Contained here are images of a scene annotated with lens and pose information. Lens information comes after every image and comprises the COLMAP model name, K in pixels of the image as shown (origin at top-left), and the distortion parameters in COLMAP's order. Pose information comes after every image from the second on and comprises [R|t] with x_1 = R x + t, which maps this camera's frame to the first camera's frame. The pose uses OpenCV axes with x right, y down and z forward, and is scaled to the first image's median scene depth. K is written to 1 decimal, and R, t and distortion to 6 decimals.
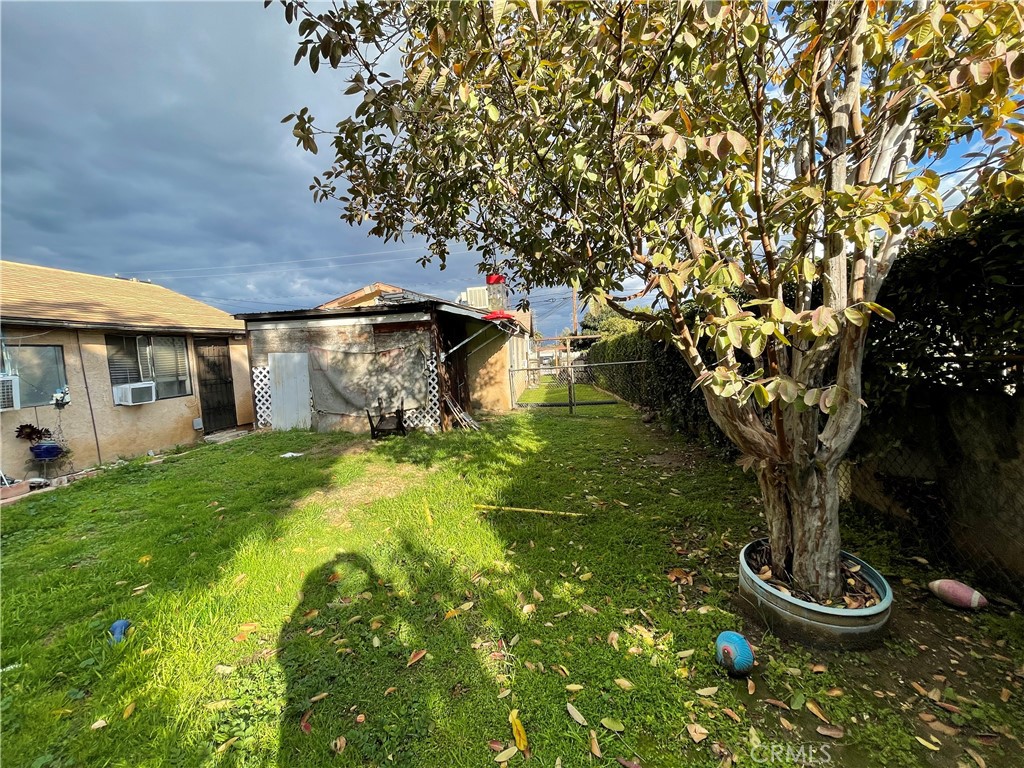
lens RADIAL K [[416.4, 0, 508.4], [0, 416.4, 384.3], [0, 0, 1]] dist [0.002188, 0.000222]
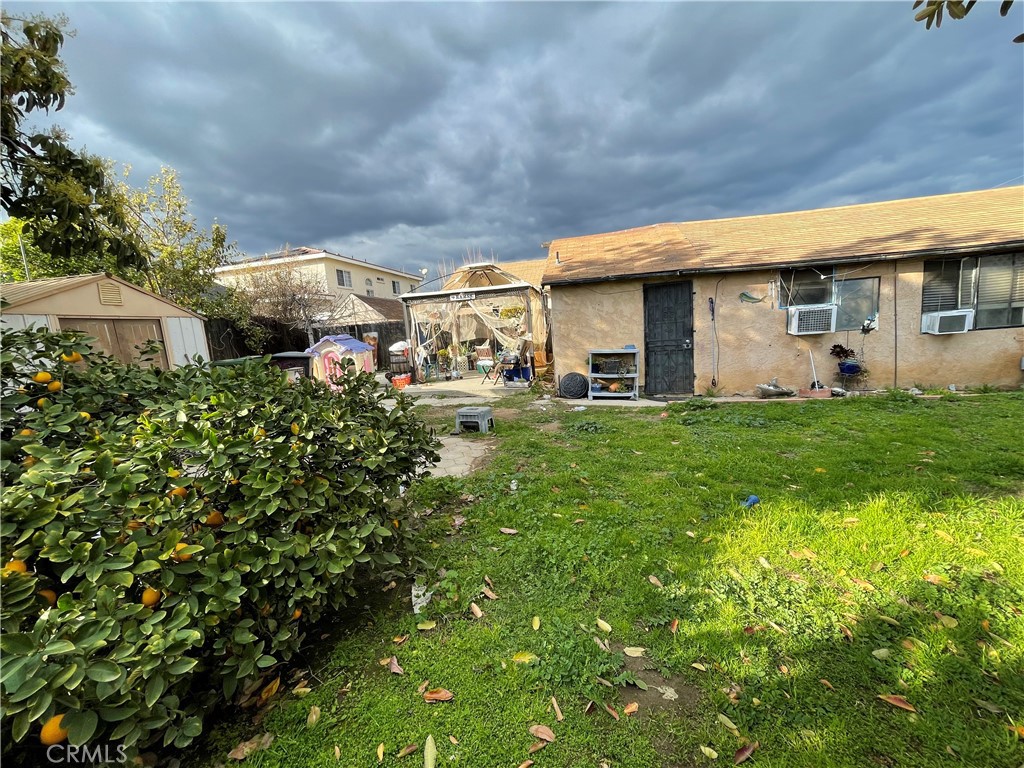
lens RADIAL K [[414.3, 0, 506.3], [0, 414.3, 384.8], [0, 0, 1]] dist [-0.000363, -0.000567]
pose [[-0.094023, 0.193139, -0.976656, 0.295642], [0.002800, 0.981049, 0.193738, -0.048001], [0.995566, 0.015482, -0.092782, 0.202438]]
